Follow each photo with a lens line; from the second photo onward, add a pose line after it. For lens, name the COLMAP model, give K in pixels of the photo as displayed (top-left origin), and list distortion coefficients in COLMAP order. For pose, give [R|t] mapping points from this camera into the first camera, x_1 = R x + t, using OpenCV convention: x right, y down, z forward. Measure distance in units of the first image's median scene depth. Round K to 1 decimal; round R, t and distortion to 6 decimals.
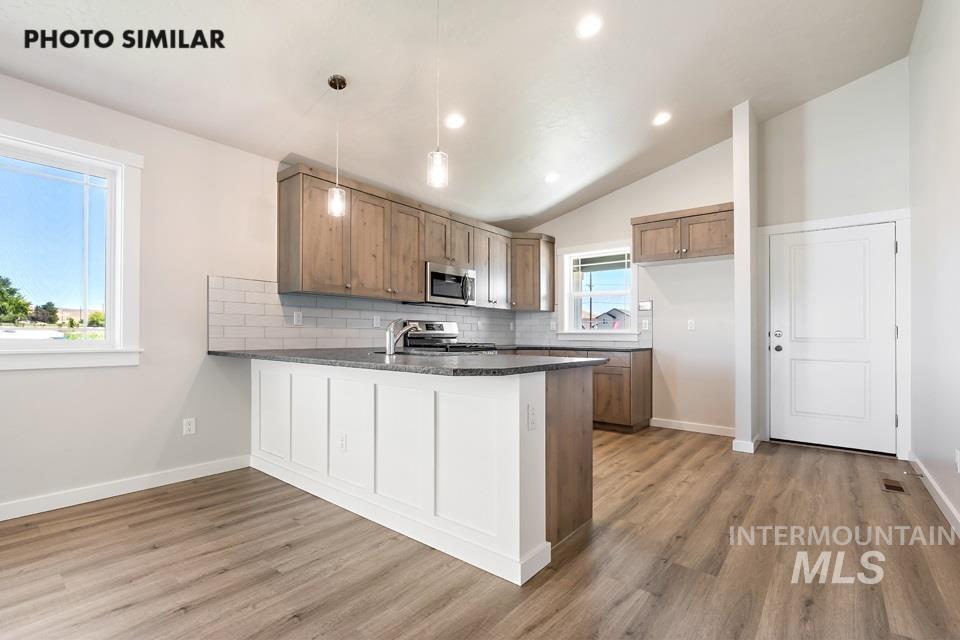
lens RADIAL K [[431.4, 0, 478.4], [0, 431.4, 327.2], [0, 0, 1]] dist [-0.033099, 0.021634]
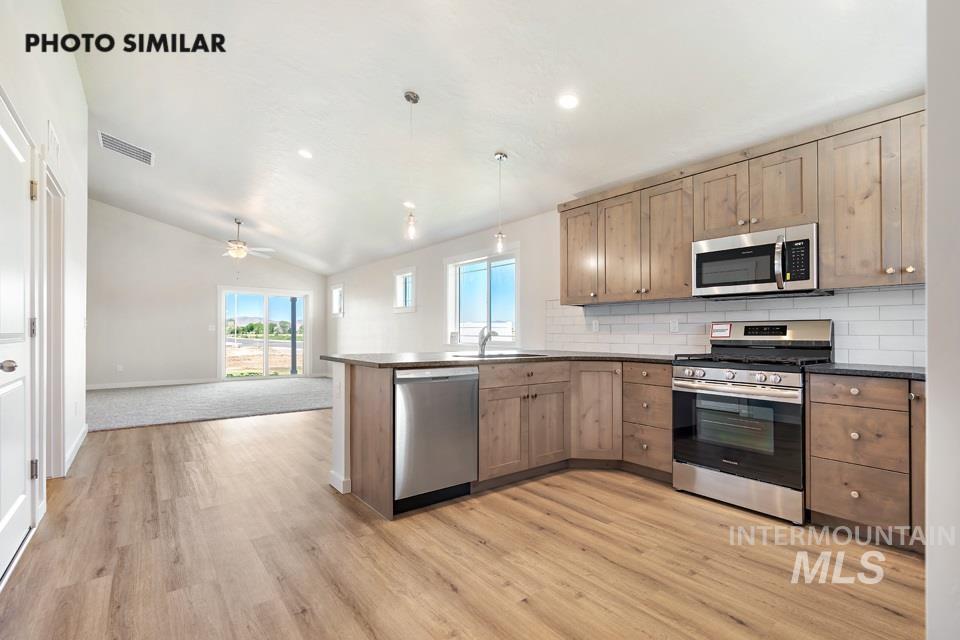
lens RADIAL K [[433.7, 0, 476.9], [0, 433.7, 331.3], [0, 0, 1]] dist [-0.003611, -0.000114]
pose [[-0.216544, -0.020698, -0.976053, 0.705856], [0.002649, 0.999759, -0.021788, 0.015804], [0.976269, -0.007304, -0.216437, 0.825526]]
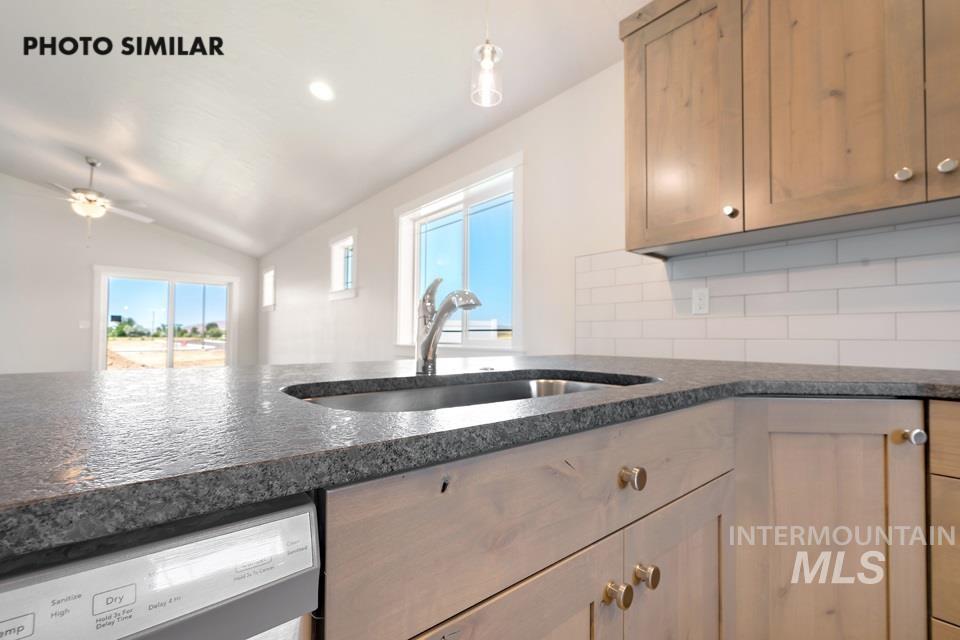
lens RADIAL K [[423.4, 0, 477.6], [0, 423.4, 329.0], [0, 0, 1]] dist [0.016938, 0.000151]
pose [[-0.202338, -0.027750, -0.978923, 0.123936], [0.011758, 0.999458, -0.030763, 0.023110], [0.979245, -0.017734, -0.201902, 0.732666]]
